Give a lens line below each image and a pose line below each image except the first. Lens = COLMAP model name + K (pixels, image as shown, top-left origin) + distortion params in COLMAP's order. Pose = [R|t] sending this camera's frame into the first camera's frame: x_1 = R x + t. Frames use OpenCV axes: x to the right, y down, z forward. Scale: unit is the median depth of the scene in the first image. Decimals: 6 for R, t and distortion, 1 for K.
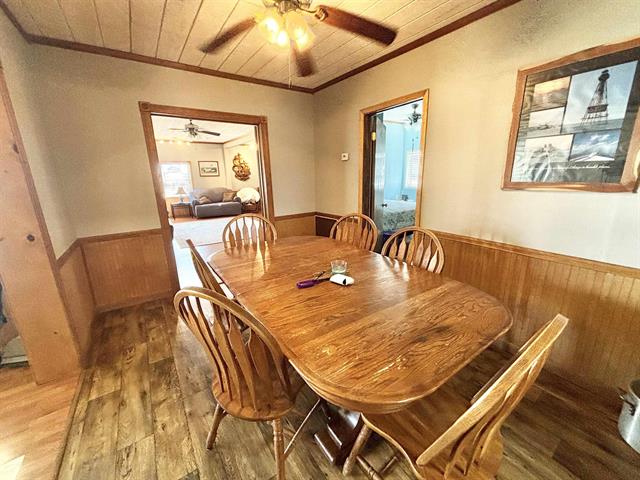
lens RADIAL K [[258.8, 0, 315.3], [0, 258.8, 236.6], [0, 0, 1]] dist [0.007619, -0.000210]
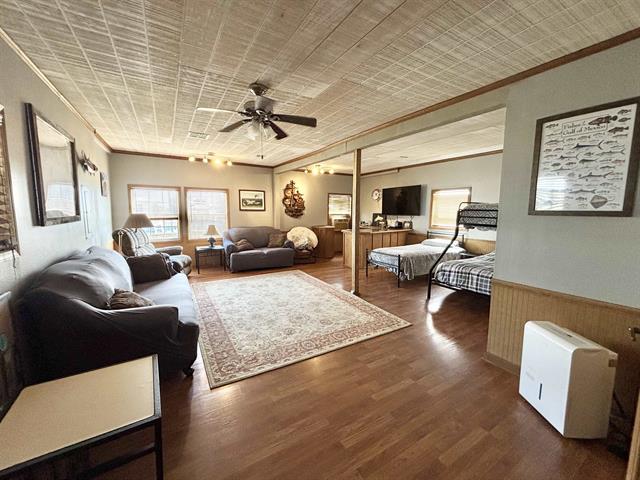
lens RADIAL K [[258.8, 0, 322.8], [0, 258.8, 239.4], [0, 0, 1]] dist [0.007619, -0.000210]
pose [[0.997174, 0.033846, -0.067074, -0.159105], [-0.042569, 0.990173, -0.133215, -0.064275], [0.061906, 0.135694, 0.988815, 0.306788]]
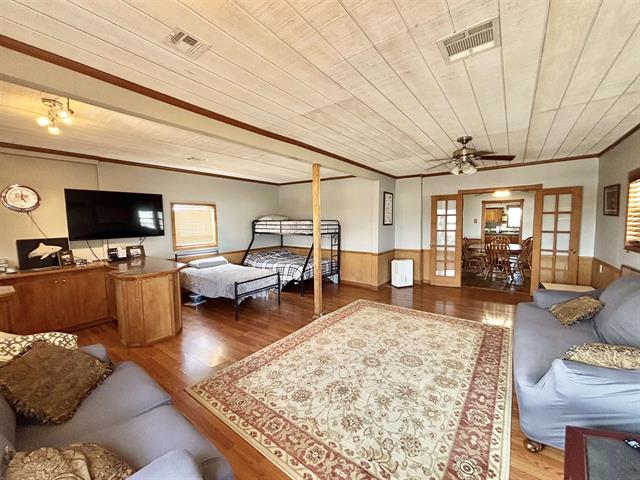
lens RADIAL K [[258.8, 0, 320.6], [0, 258.8, 238.6], [0, 0, 1]] dist [0.007619, -0.000210]
pose [[-0.307113, -0.042635, 0.950718, -0.532113], [0.256795, 0.958227, 0.125925, -0.209413], [-0.916372, 0.282813, -0.283335, 0.861487]]
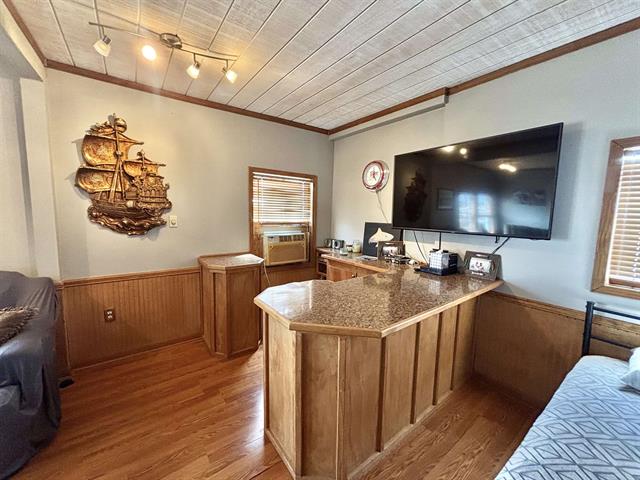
lens RADIAL K [[258.8, 0, 323.3], [0, 258.8, 236.5], [0, 0, 1]] dist [0.007619, -0.000210]
pose [[0.999039, 0.042662, 0.010078, -0.112222], [-0.040528, 0.986519, -0.158548, -0.196240], [-0.016706, 0.157987, 0.987300, 0.817254]]
